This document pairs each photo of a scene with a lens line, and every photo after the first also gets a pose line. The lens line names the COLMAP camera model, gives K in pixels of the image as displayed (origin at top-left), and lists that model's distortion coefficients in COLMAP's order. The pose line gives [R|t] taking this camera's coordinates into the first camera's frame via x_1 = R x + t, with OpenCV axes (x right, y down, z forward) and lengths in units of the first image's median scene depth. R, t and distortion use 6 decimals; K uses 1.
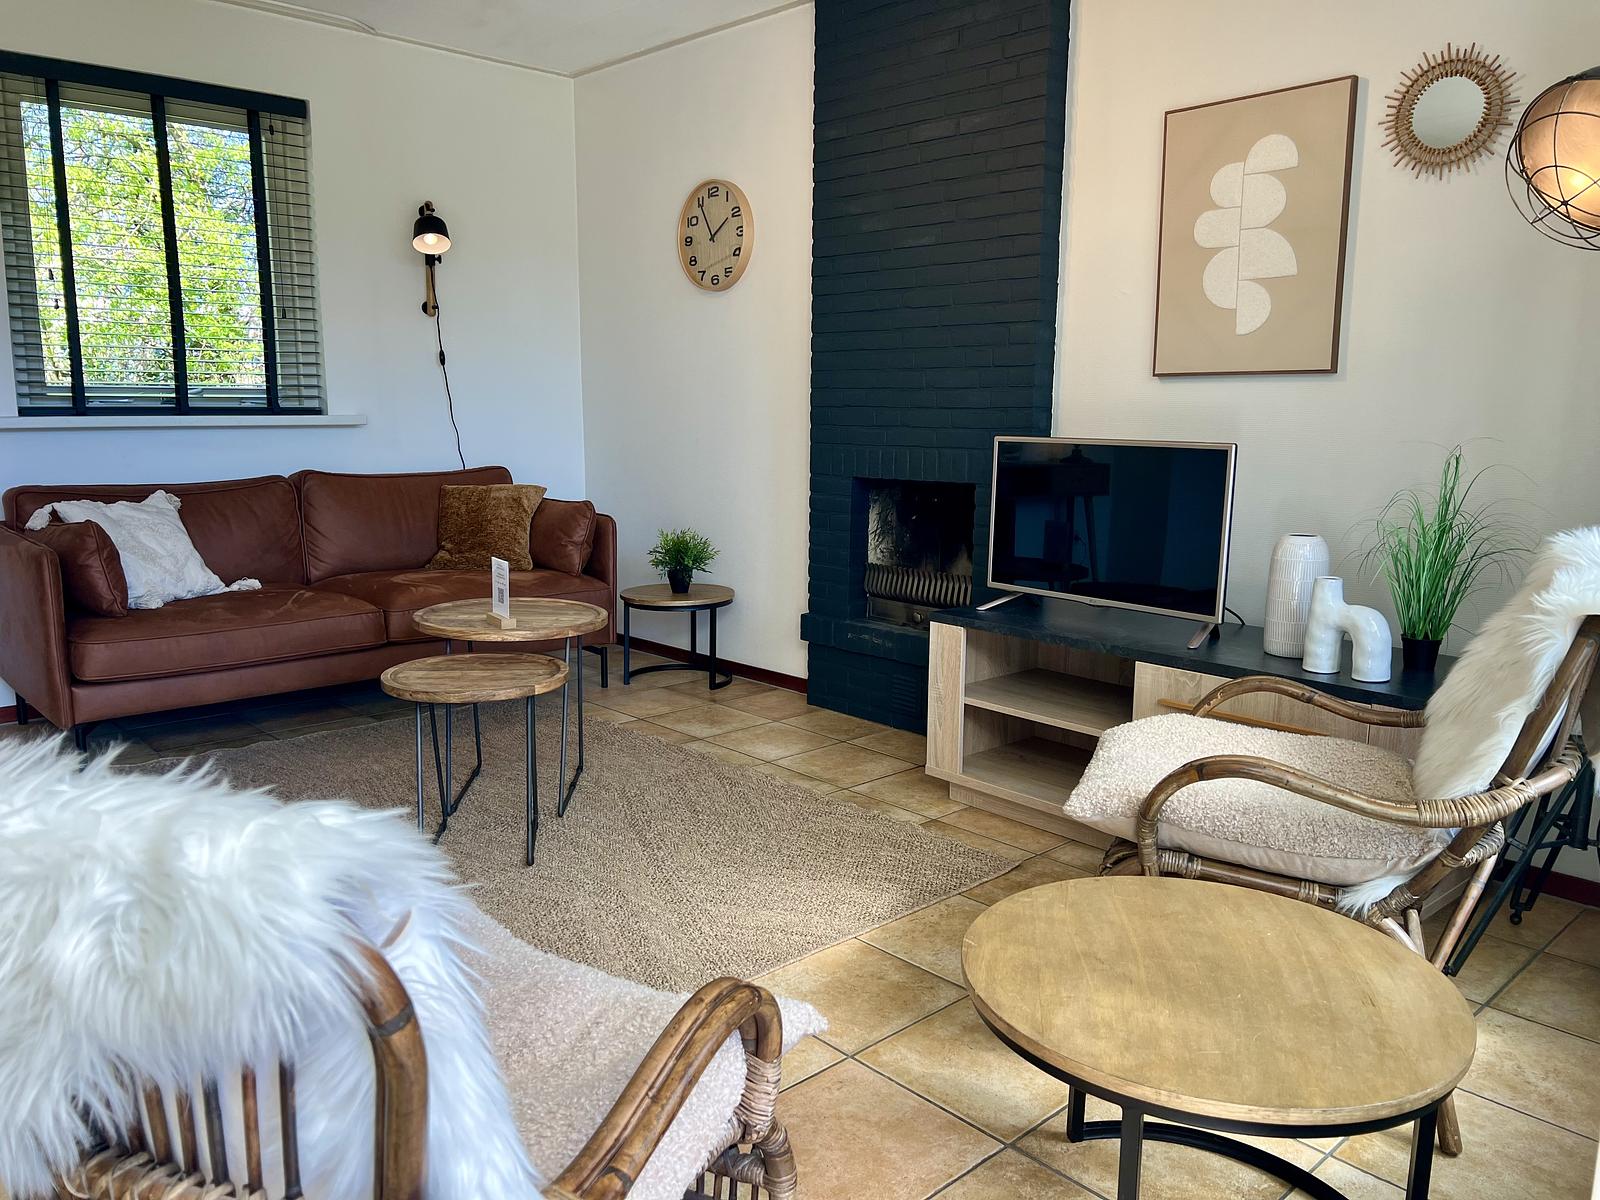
lens RADIAL K [[1217.3, 0, 804.2], [0, 1217.3, 605.4], [0, 0, 1]] dist [0.037528, -0.046809]
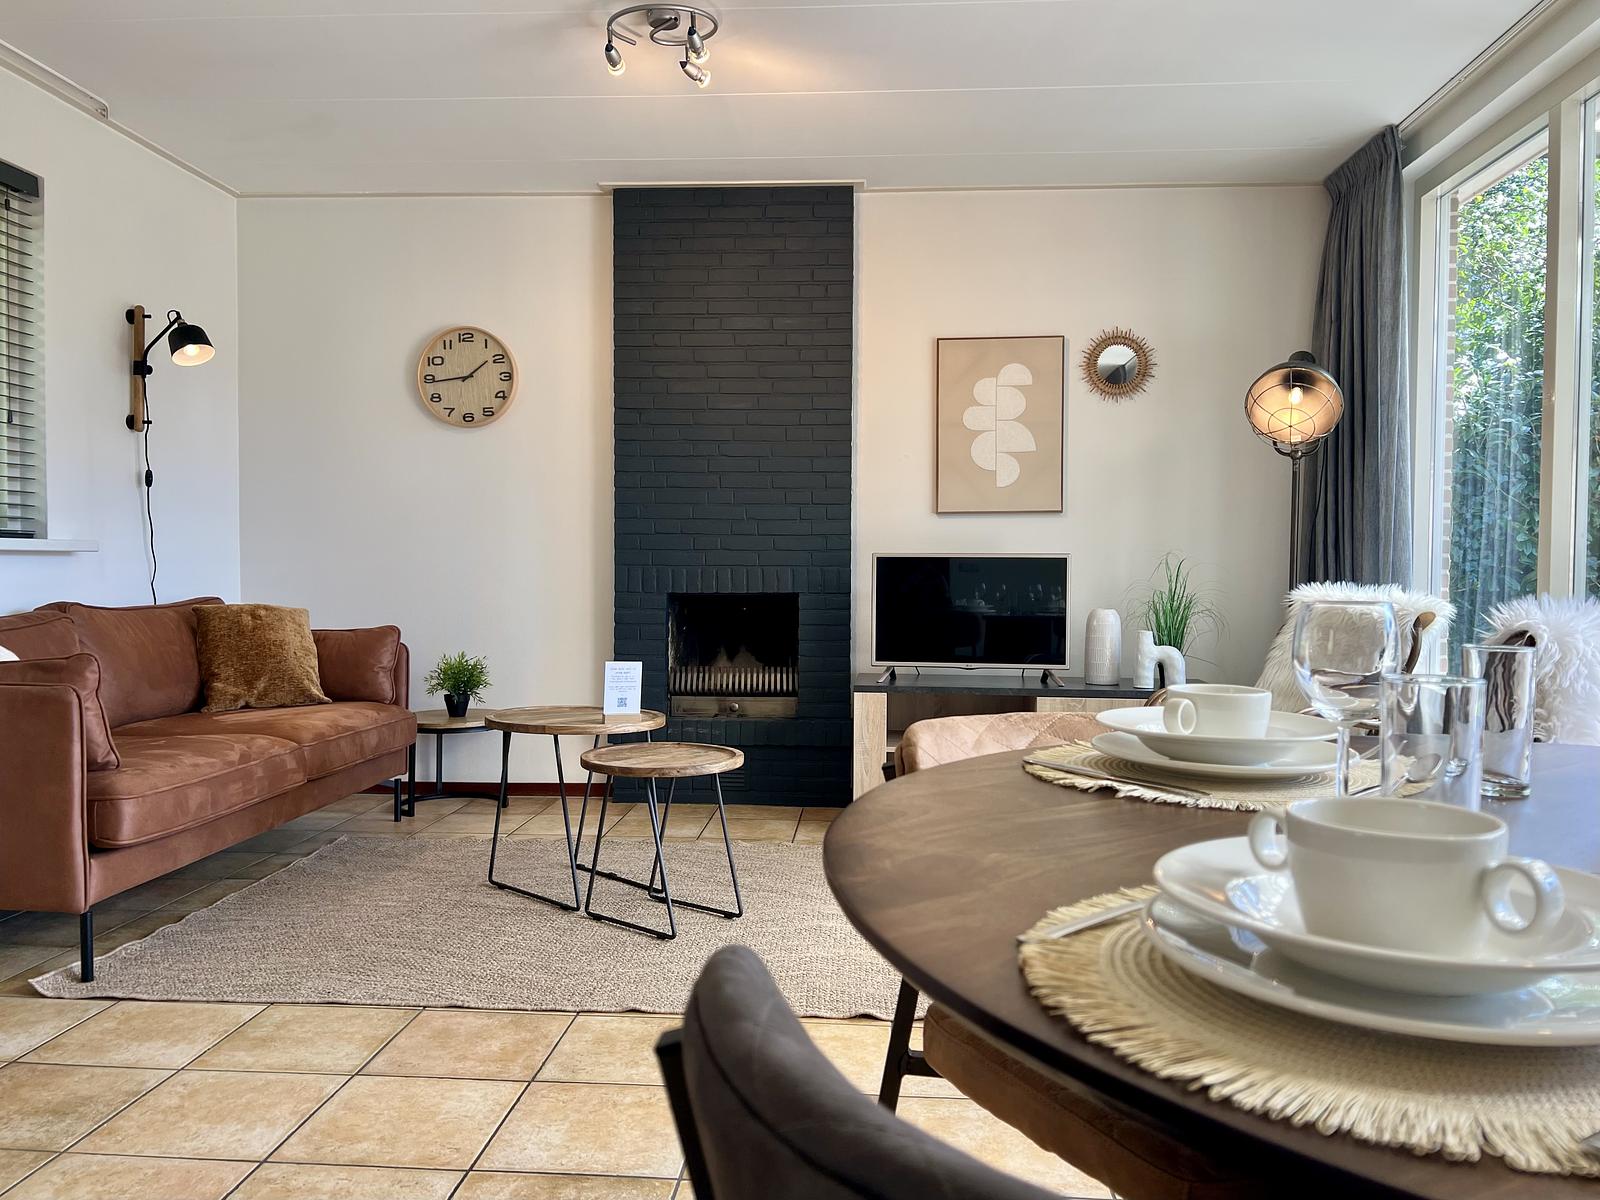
lens RADIAL K [[1217.3, 0, 802.4], [0, 1217.3, 614.3], [0, 0, 1]] dist [0.037528, -0.046809]
pose [[0.733518, -0.029580, 0.679026, -0.730986], [0.112128, 0.990630, -0.077972, 0.022069], [-0.670357, 0.133331, 0.729962, 0.065928]]
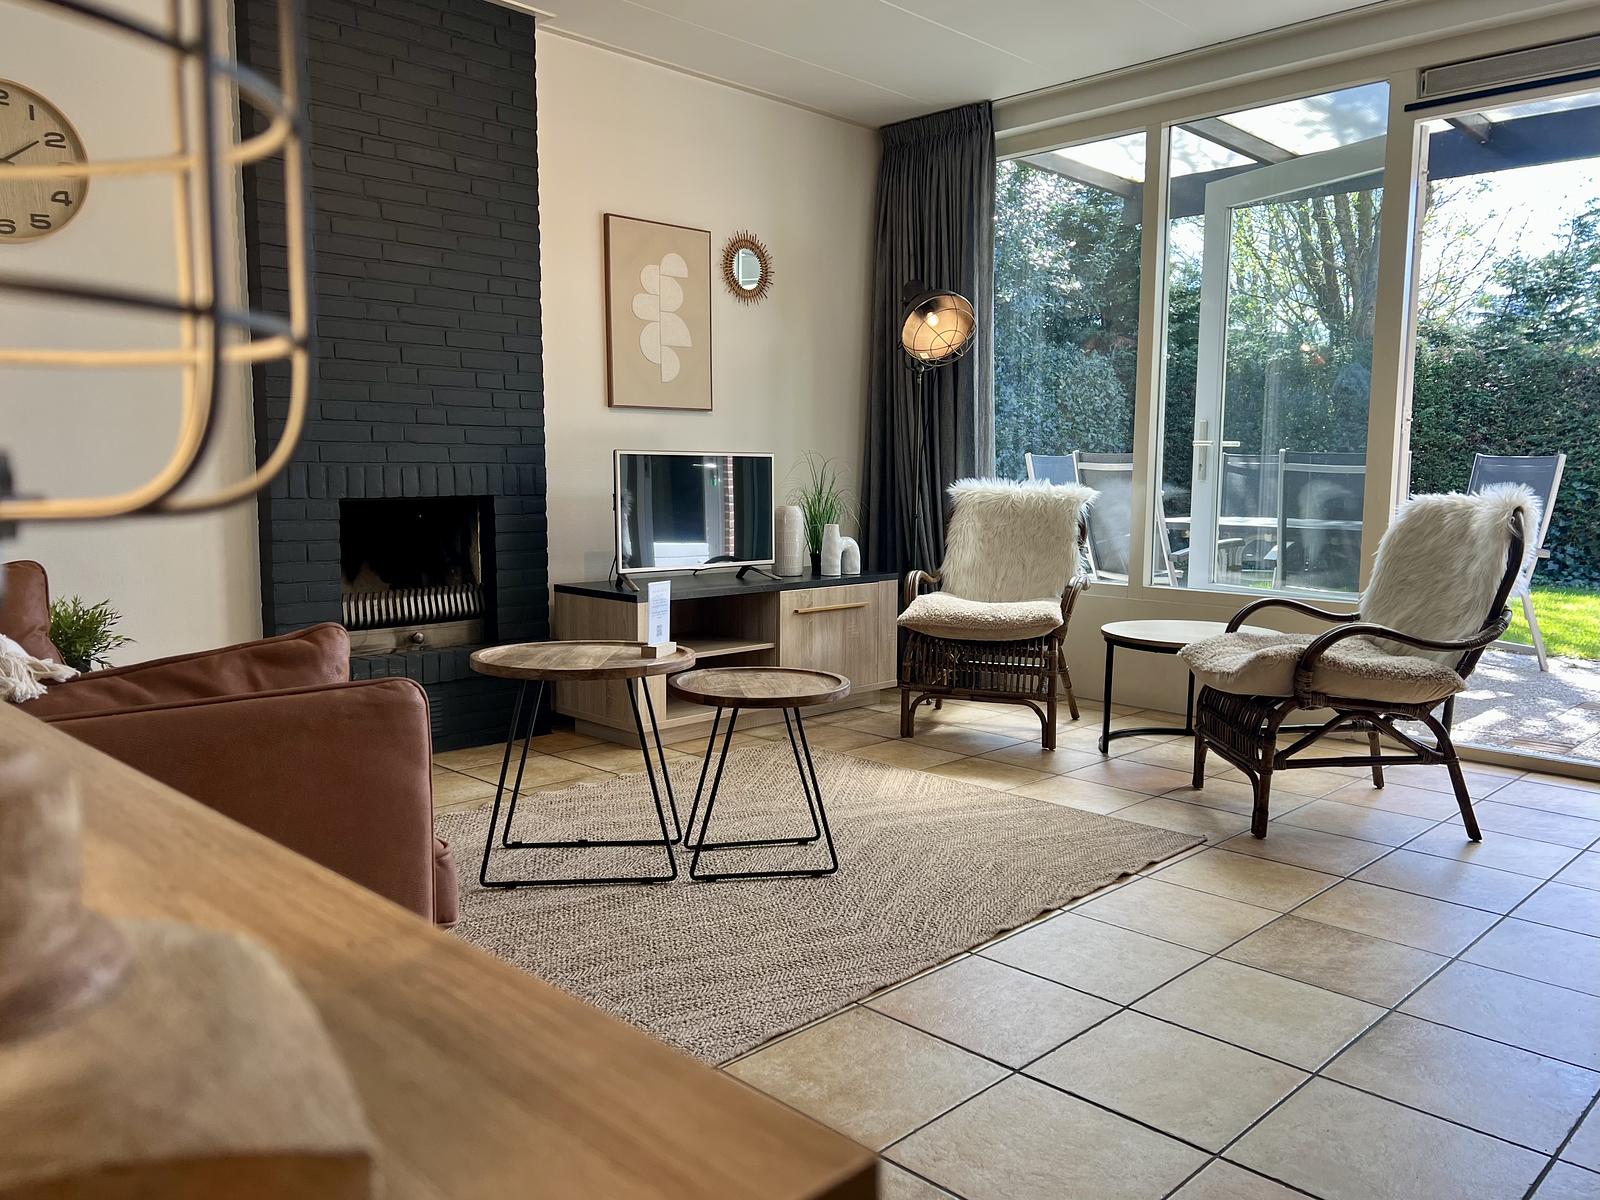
lens RADIAL K [[1217.3, 0, 808.0], [0, 1217.3, 604.4], [0, 0, 1]] dist [0.037528, -0.046809]
pose [[-0.034762, -0.116039, 0.992636, -0.970905], [0.162565, 0.979352, 0.120179, -0.091045], [-0.986085, 0.165545, -0.015181, 0.761627]]
